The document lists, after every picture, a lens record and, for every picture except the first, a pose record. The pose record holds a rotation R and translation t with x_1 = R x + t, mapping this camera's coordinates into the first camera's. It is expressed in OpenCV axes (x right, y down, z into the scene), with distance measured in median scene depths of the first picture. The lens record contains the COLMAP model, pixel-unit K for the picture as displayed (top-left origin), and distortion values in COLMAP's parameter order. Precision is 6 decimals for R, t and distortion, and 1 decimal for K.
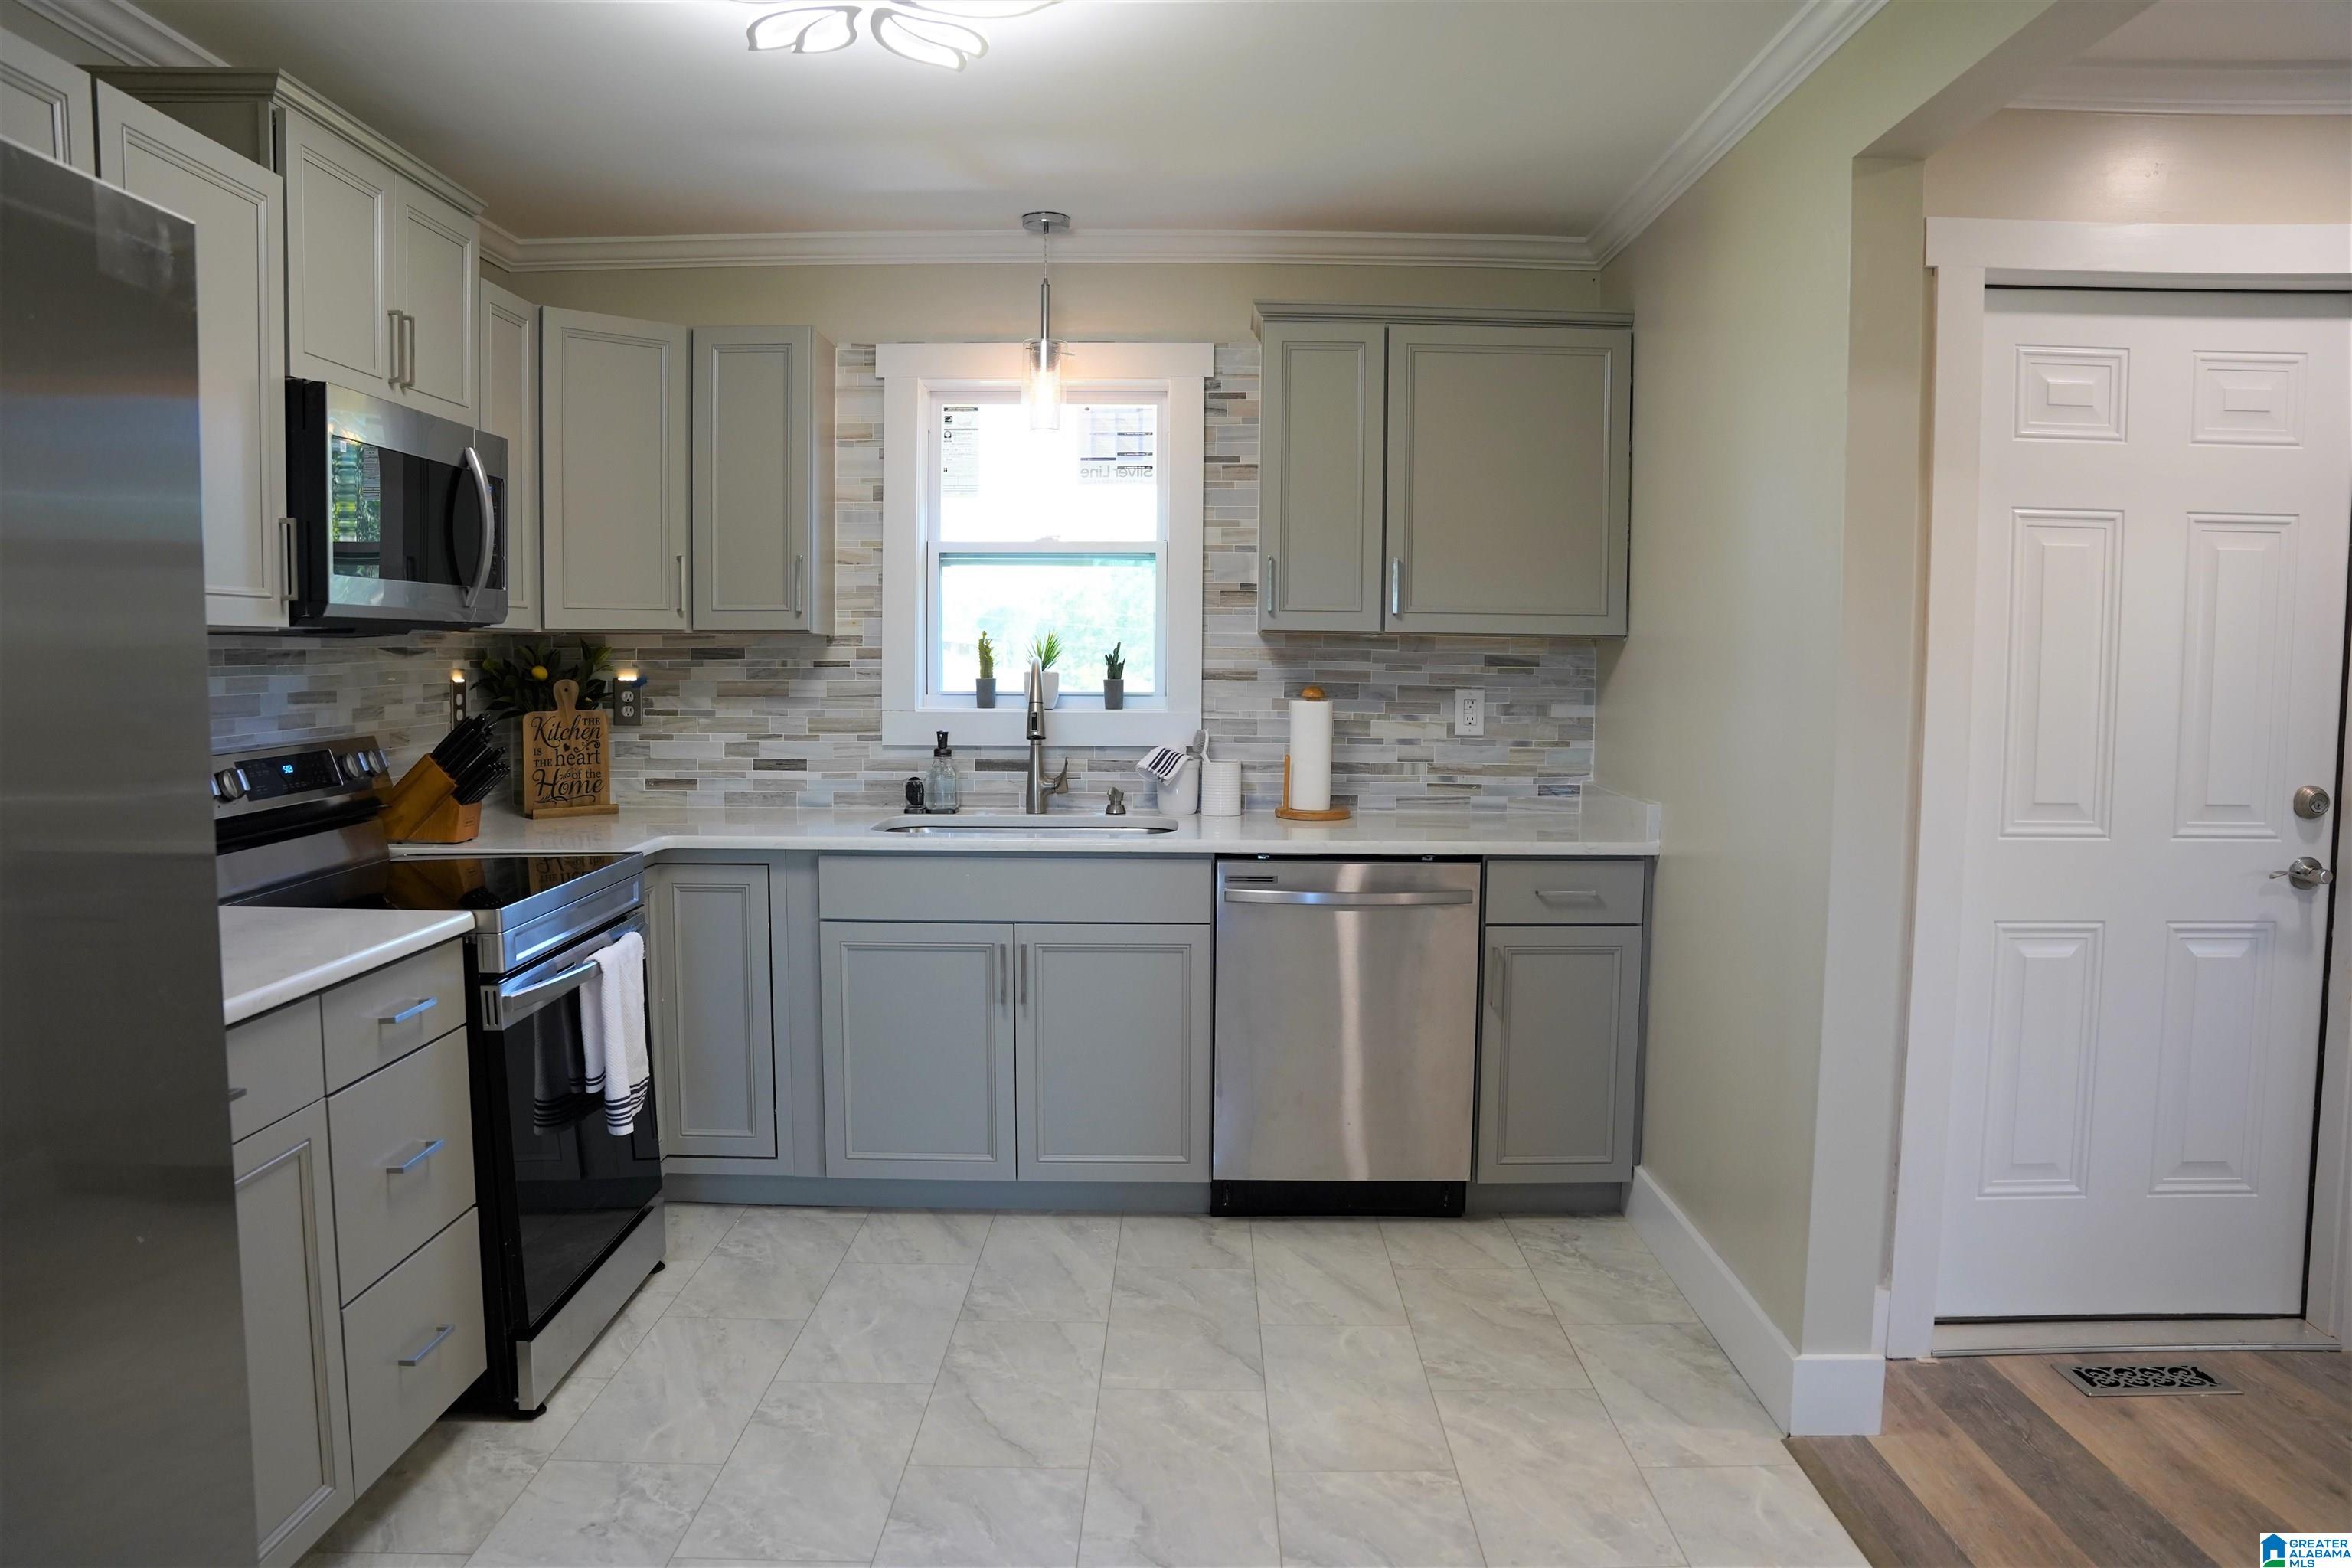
lens RADIAL K [[1624.9, 0, 1181.9], [0, 1624.9, 791.5], [0, 0, 1]] dist [-0.177198, 0.134407]
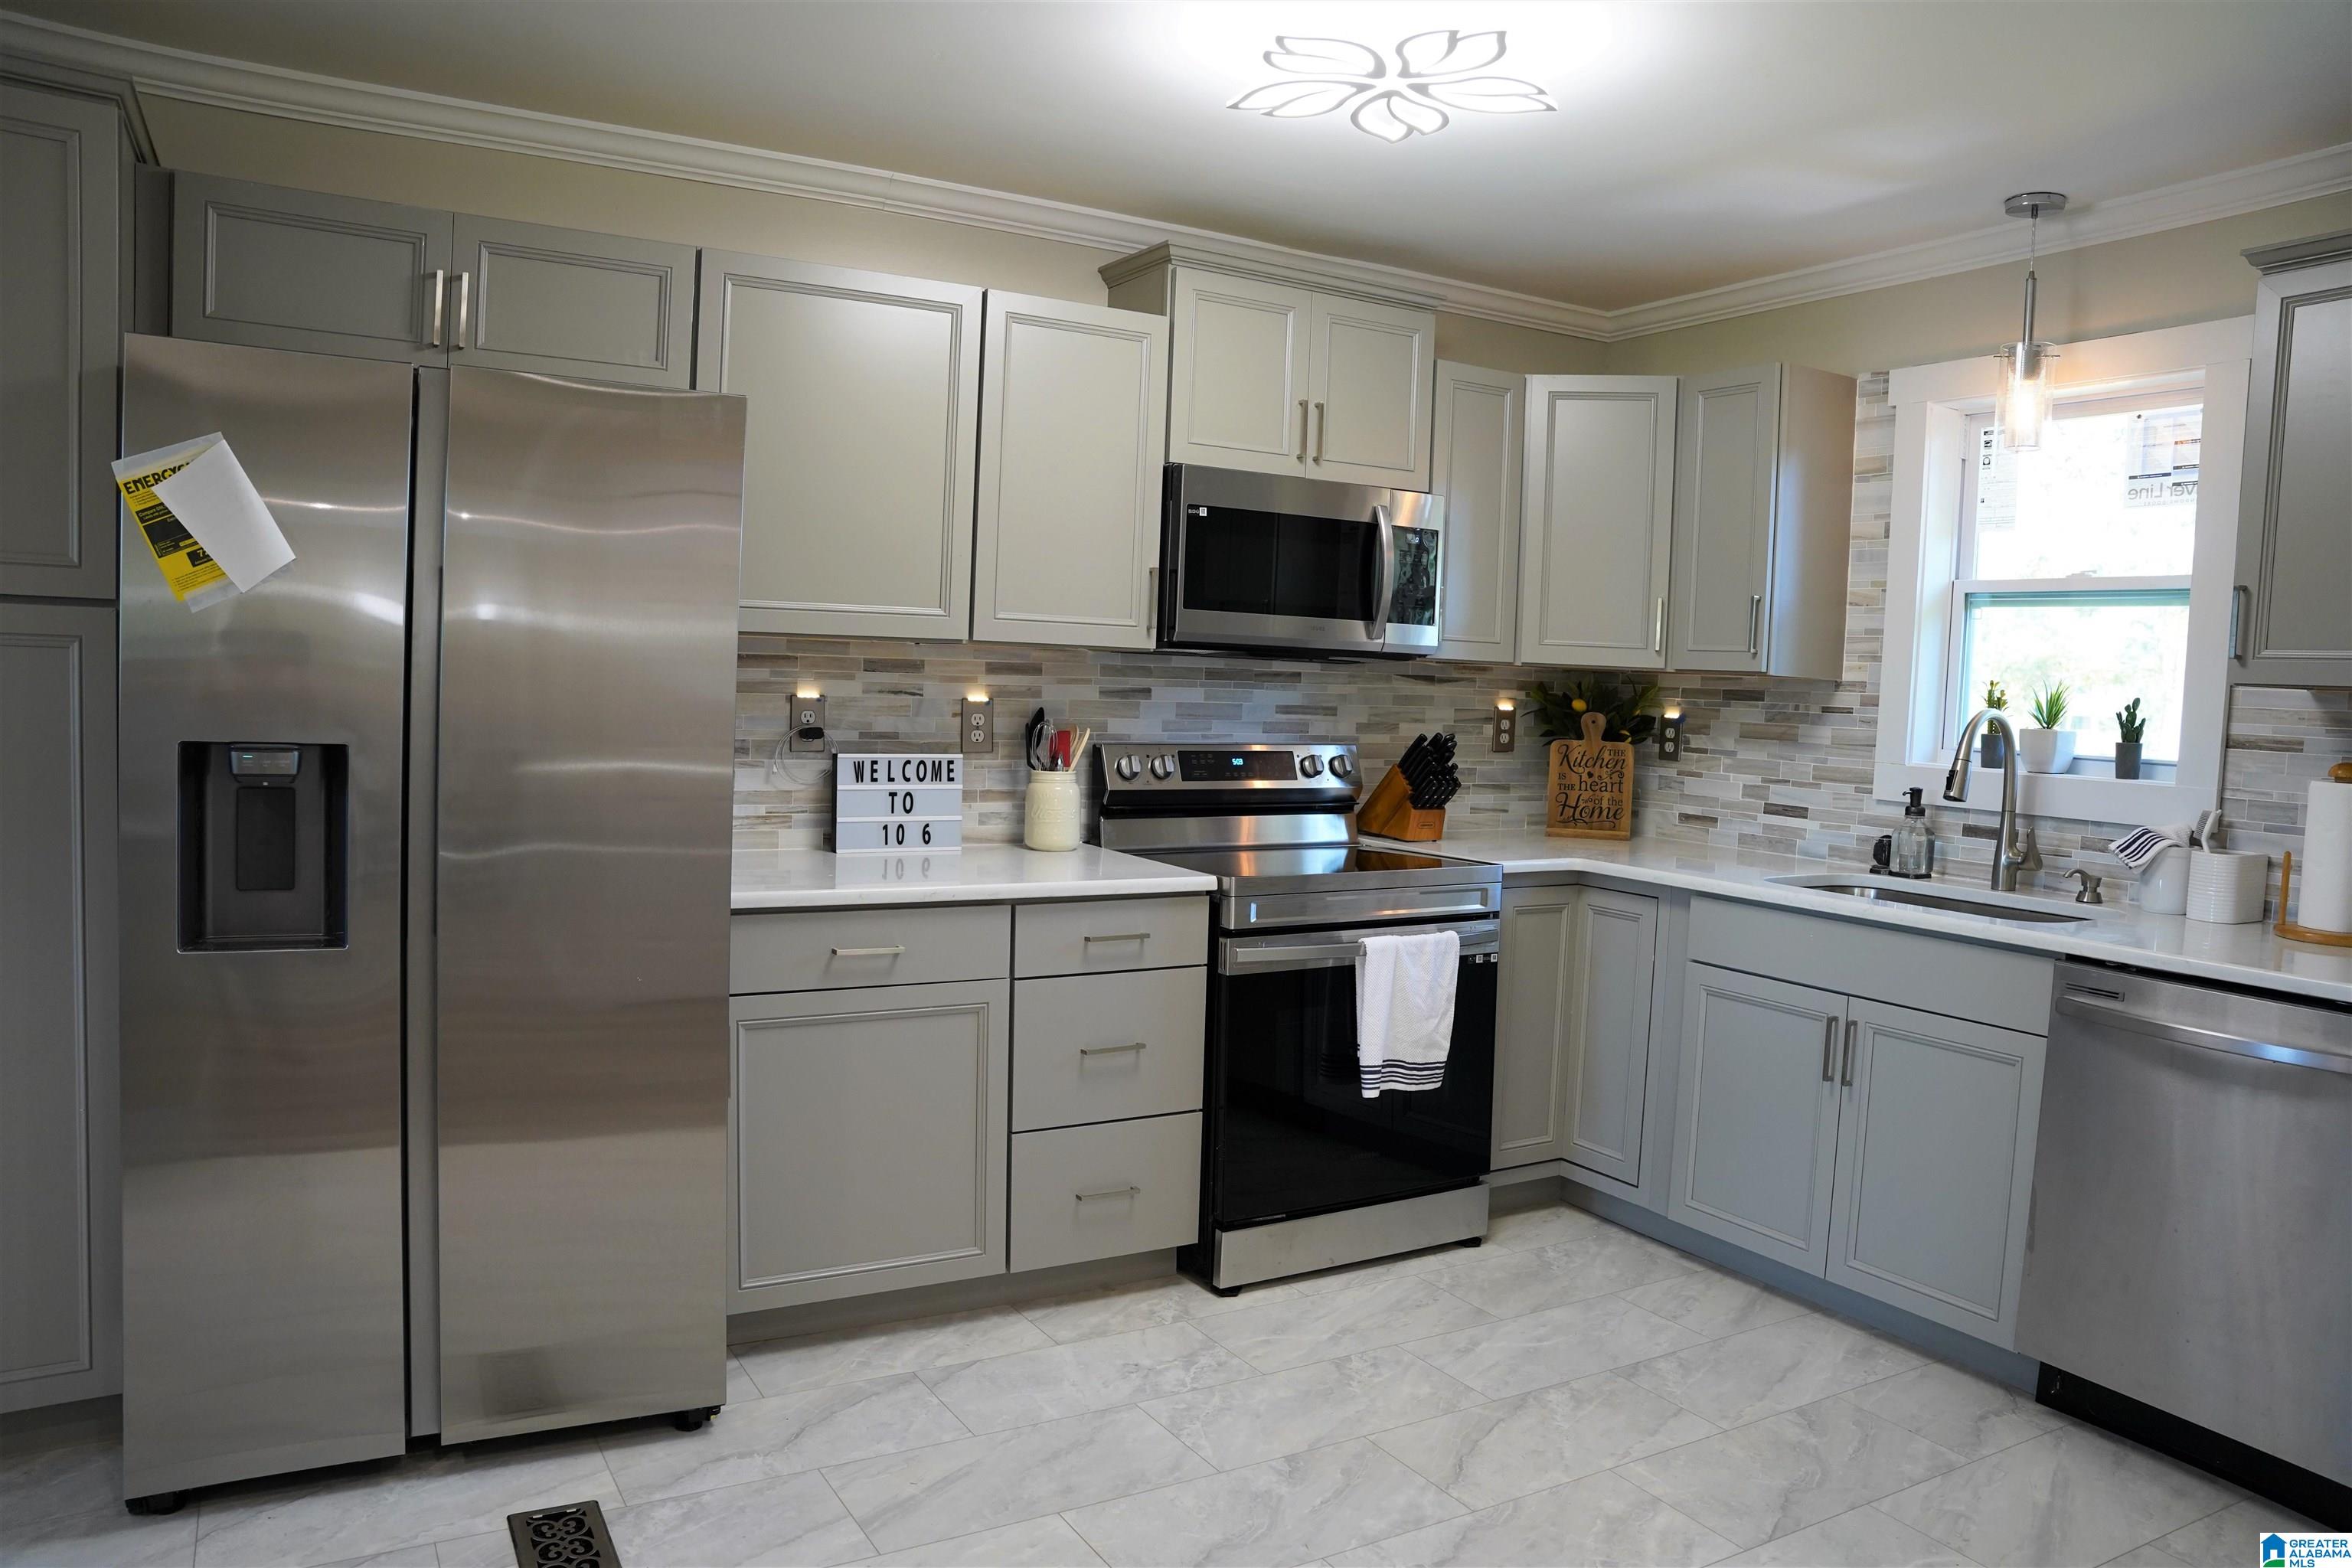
lens RADIAL K [[1624.9, 0, 1181.9], [0, 1624.9, 791.5], [0, 0, 1]] dist [-0.177198, 0.134407]
pose [[0.507363, 0.074049, -0.858545, 0.396559], [-0.107304, 0.993976, 0.022317, -0.010440], [0.855026, 0.080803, 0.512252, 0.190651]]
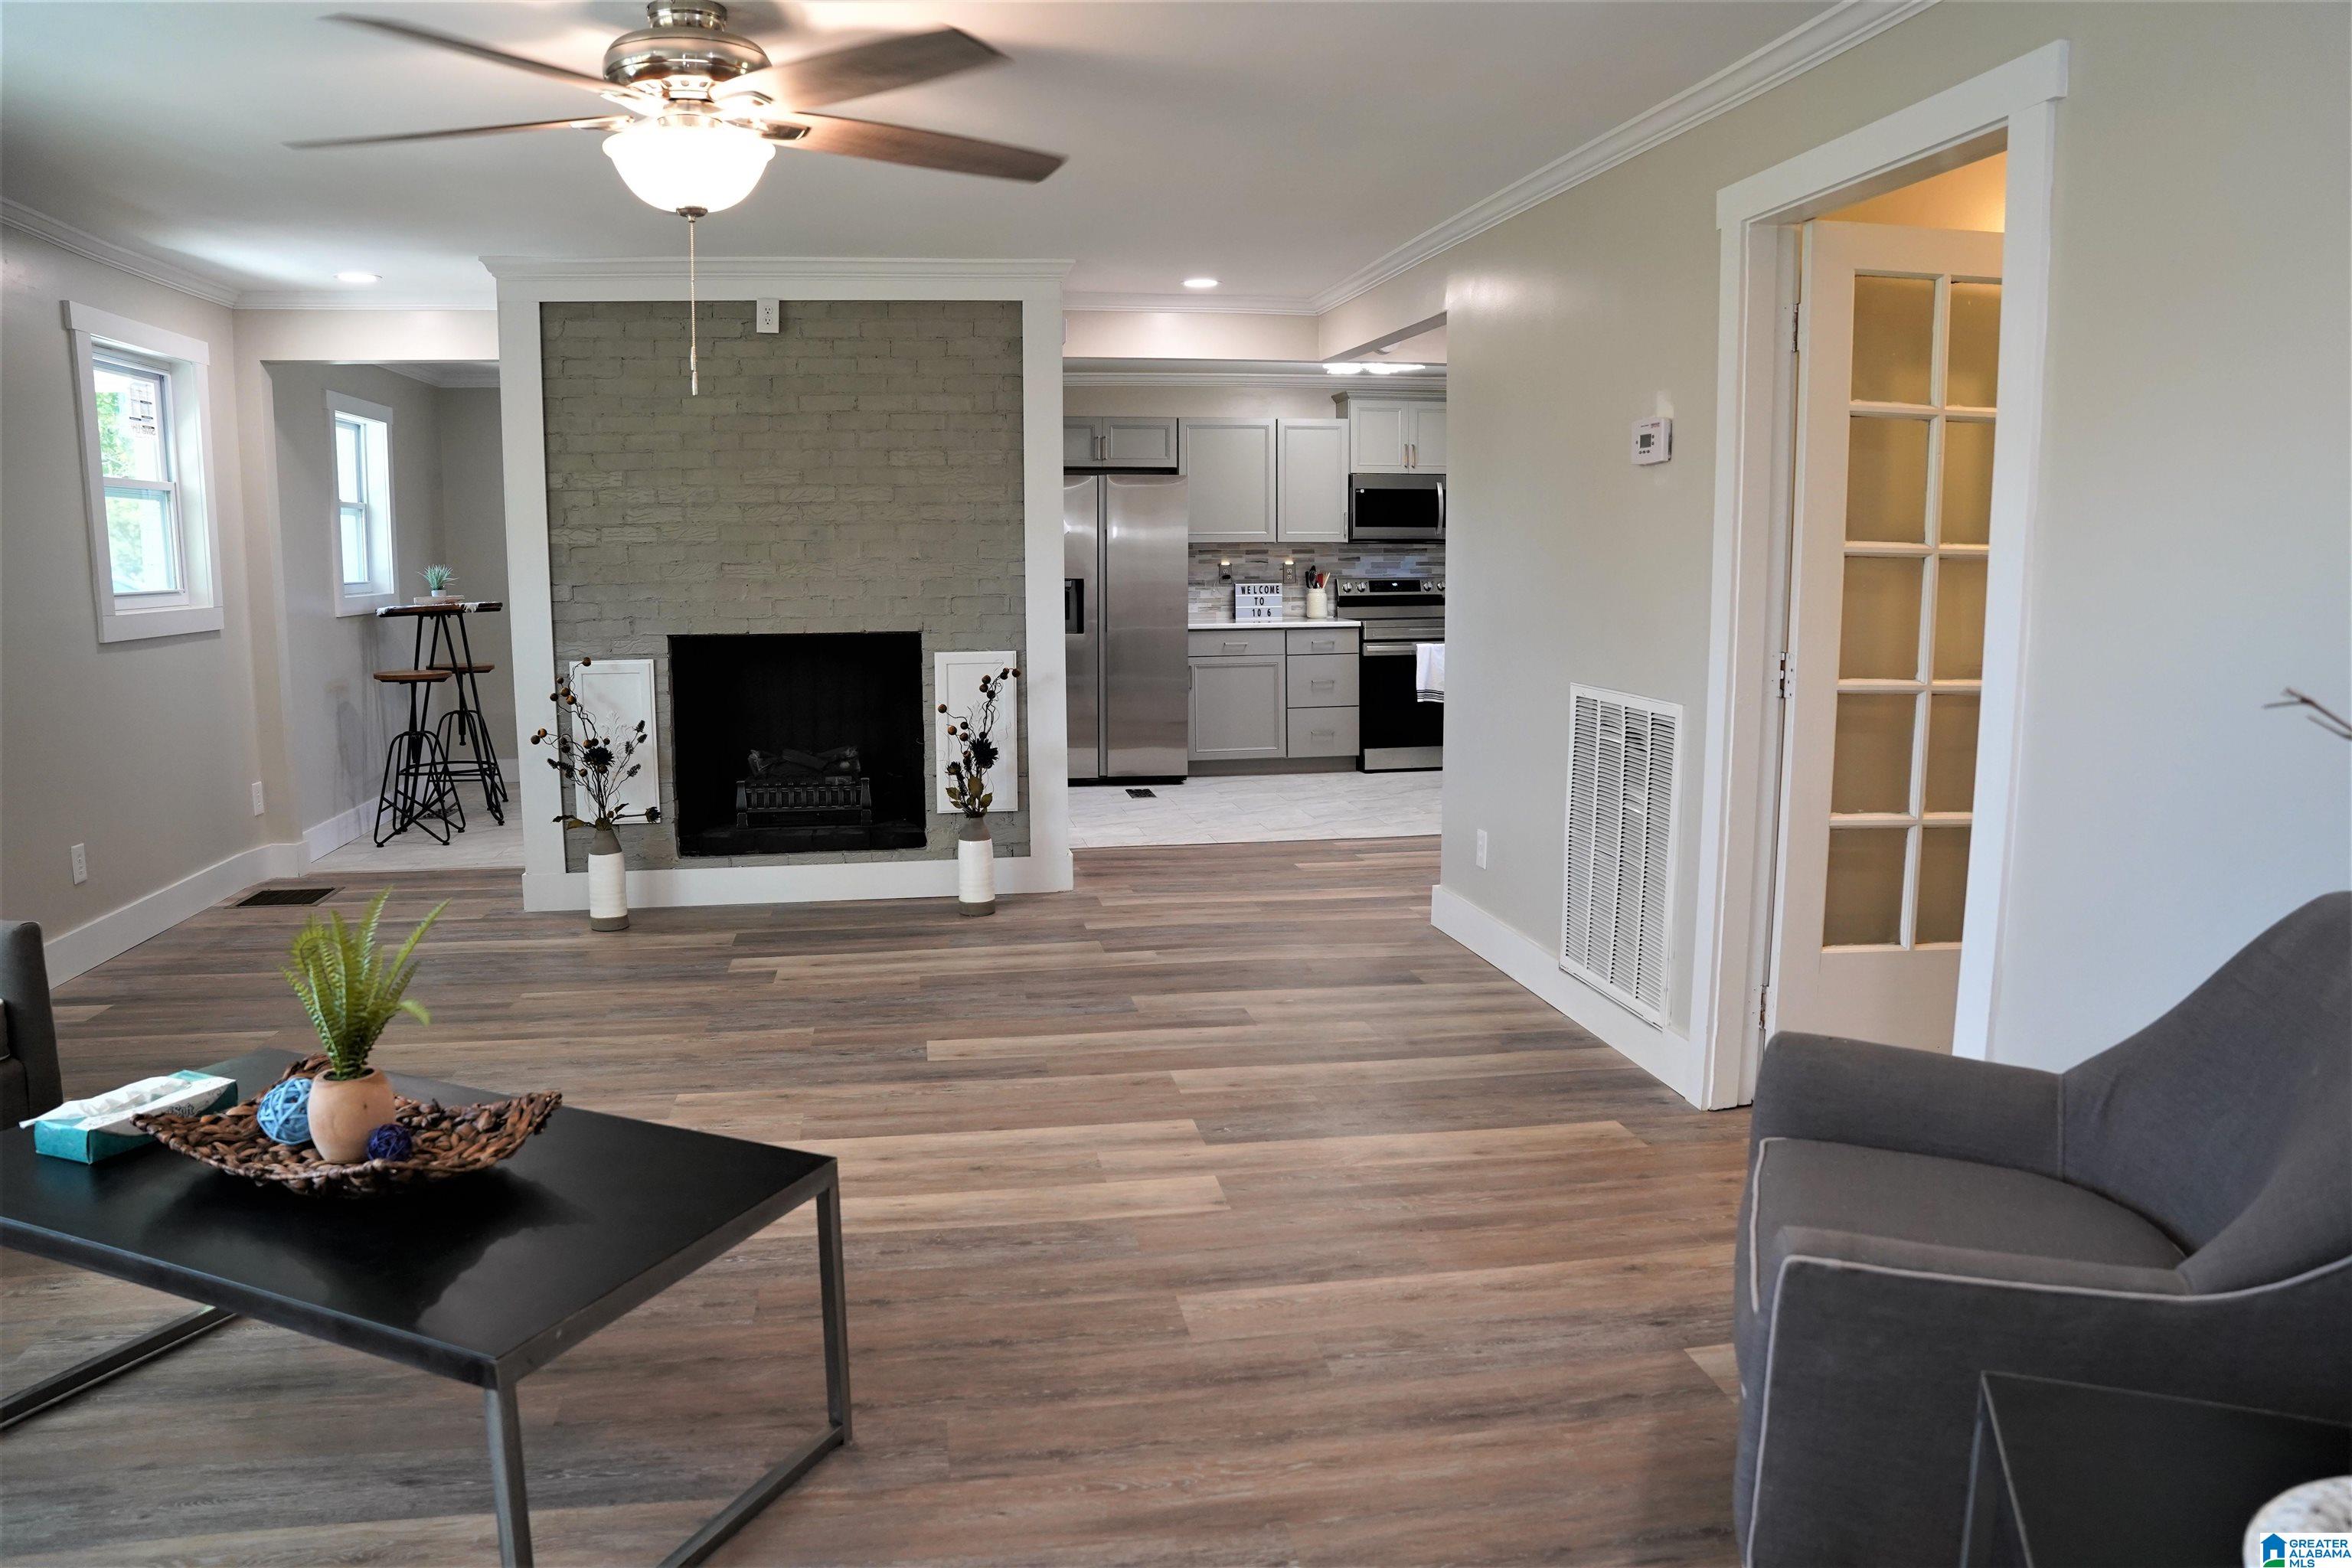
lens RADIAL K [[1624.9, 0, 1181.9], [0, 1624.9, 791.5], [0, 0, 1]] dist [-0.177198, 0.134407]
pose [[0.173110, 0.133785, -0.975774, 1.929840], [-0.073160, 0.989741, 0.122721, 0.023014], [0.982181, 0.050143, 0.181122, -0.027559]]
